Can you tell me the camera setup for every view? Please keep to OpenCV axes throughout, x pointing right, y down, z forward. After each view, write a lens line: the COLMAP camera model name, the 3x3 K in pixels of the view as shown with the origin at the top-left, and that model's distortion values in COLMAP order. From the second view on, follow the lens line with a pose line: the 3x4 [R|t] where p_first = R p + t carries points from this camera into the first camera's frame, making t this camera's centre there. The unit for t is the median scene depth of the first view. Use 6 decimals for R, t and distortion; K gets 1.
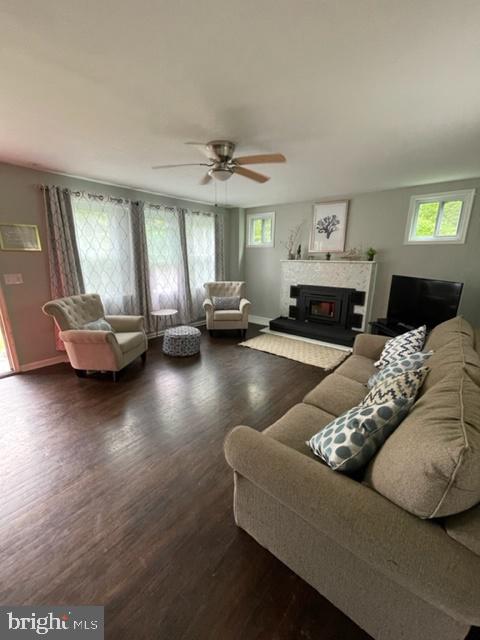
lens RADIAL K [[259.2, 0, 238.1], [0, 259.2, 321.7], [0, 0, 1]] dist [-0.000169, -0.000080]
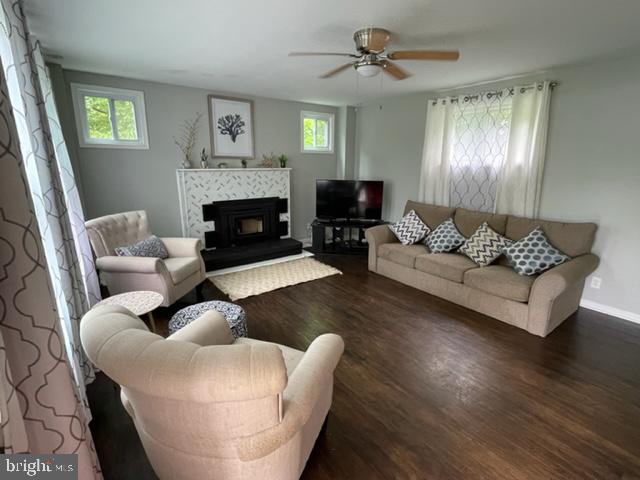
lens RADIAL K [[317.1, 0, 318.9], [0, 317.1, 239.1], [0, 0, 1]] dist [-0.001593, -0.000161]
pose [[0.231347, -0.237458, 0.943447, -0.663060], [0.234855, 0.954706, 0.182703, -0.155481], [-0.944099, 0.179305, 0.276636, 0.554443]]
